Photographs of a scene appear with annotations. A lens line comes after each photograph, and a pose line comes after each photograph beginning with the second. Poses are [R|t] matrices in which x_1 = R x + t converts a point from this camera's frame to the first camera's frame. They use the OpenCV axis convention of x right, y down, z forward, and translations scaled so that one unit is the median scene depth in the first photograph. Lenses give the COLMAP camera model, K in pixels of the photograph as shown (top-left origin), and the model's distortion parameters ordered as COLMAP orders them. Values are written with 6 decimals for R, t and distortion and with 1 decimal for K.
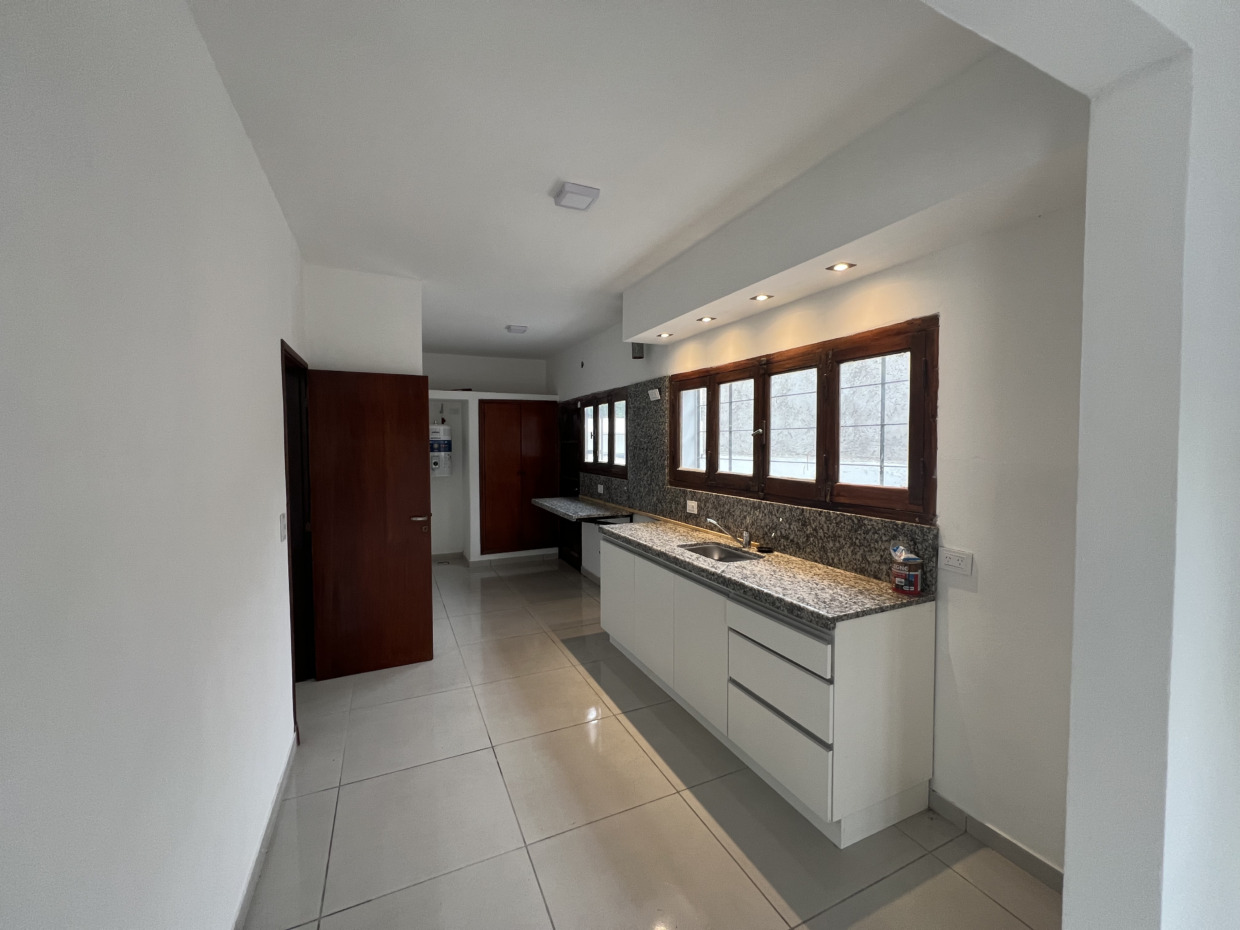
lens RADIAL K [[496.7, 0, 618.5], [0, 496.7, 463.4], [0, 0, 1]] dist [-0.000734, 0.000242]
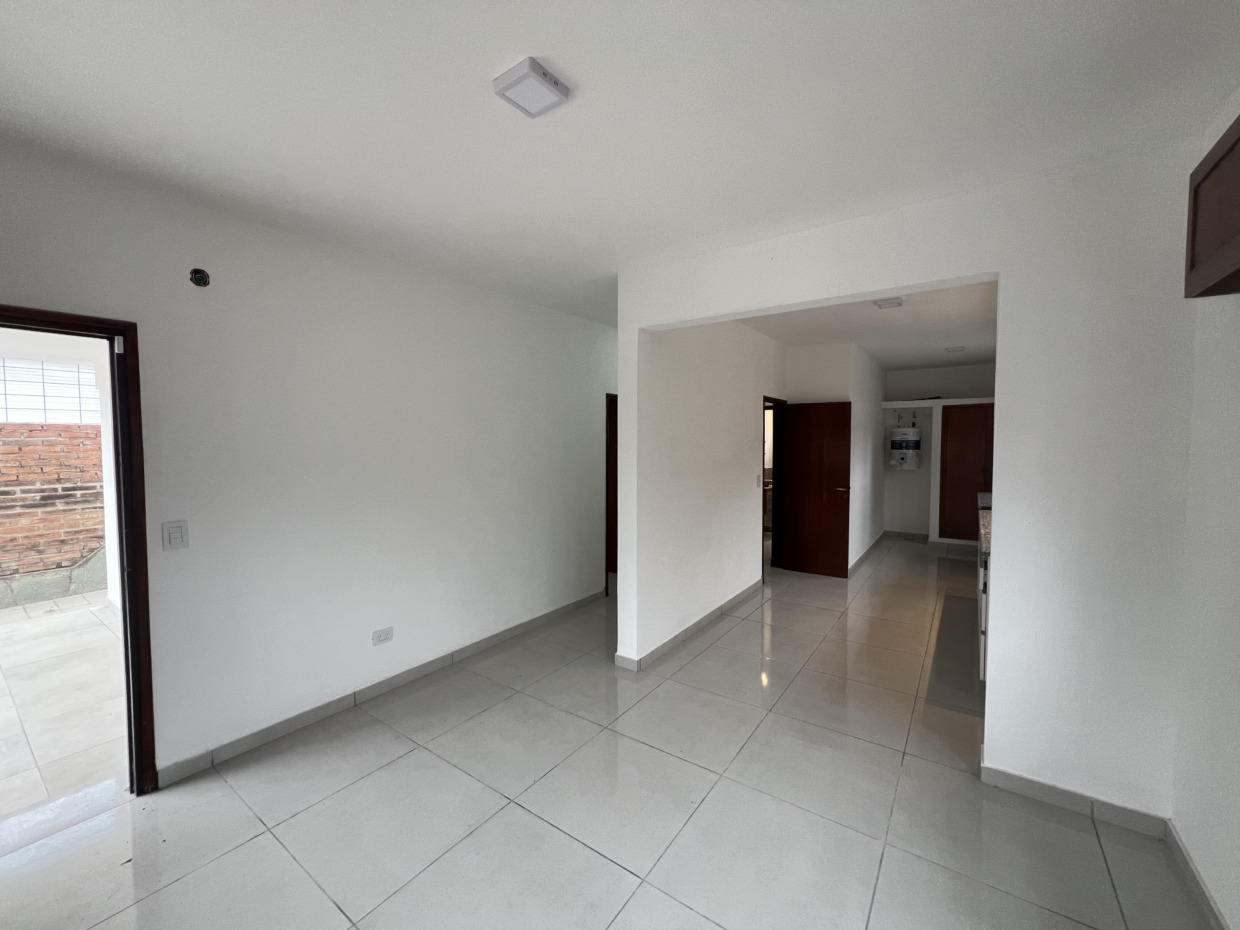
lens RADIAL K [[496.7, 0, 618.5], [0, 496.7, 463.4], [0, 0, 1]] dist [-0.000734, 0.000242]
pose [[0.497198, 0.042618, -0.866590, 0.559163], [-0.038823, 0.998885, 0.026850, 0.009351], [0.866768, 0.020294, 0.498298, -0.392127]]
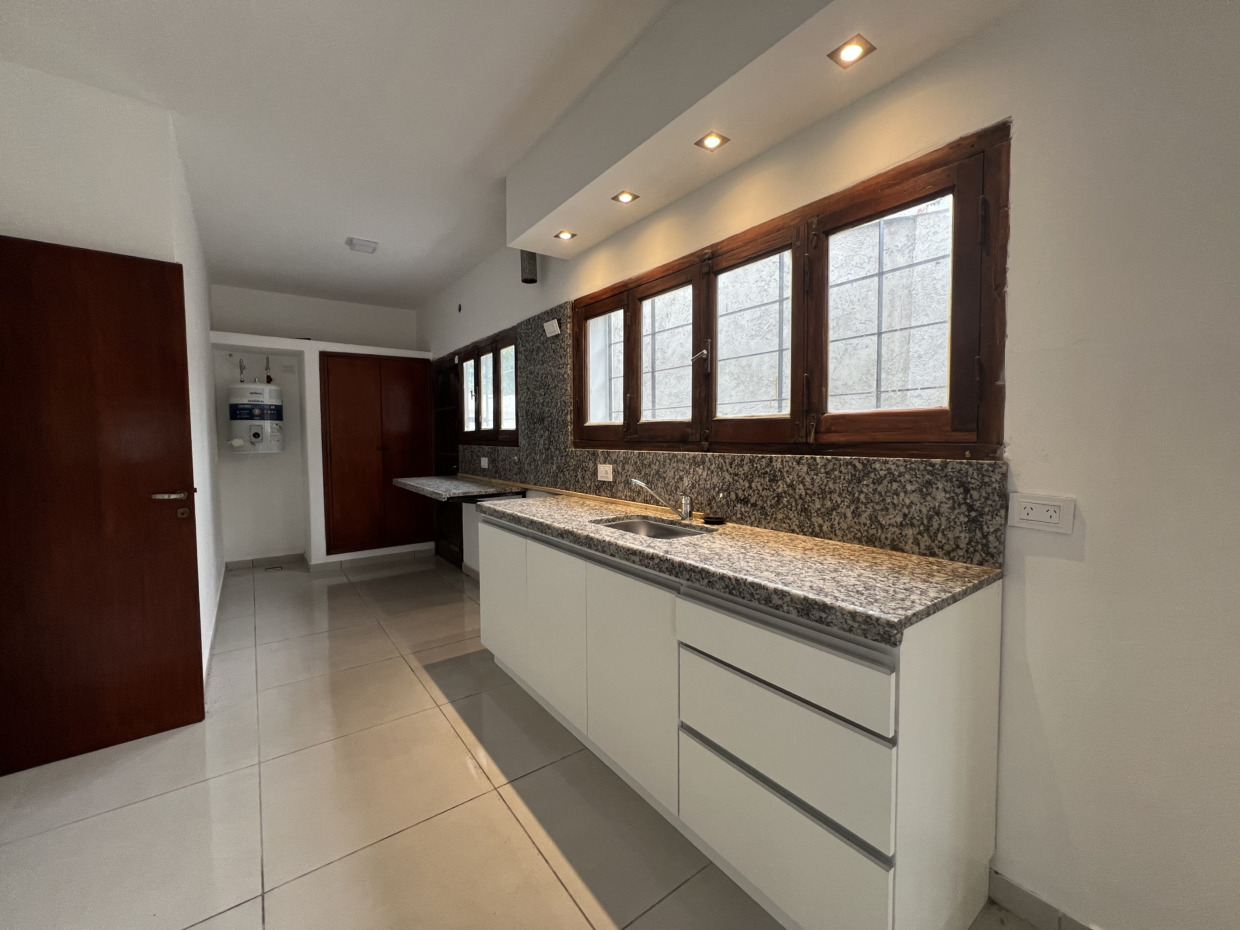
lens RADIAL K [[496.7, 0, 618.5], [0, 496.7, 463.4], [0, 0, 1]] dist [-0.000734, 0.000242]
pose [[0.979142, -0.013625, 0.202721, 0.016086], [0.011512, 0.999866, 0.011597, 0.060214], [-0.202851, -0.009022, 0.979168, 0.247025]]
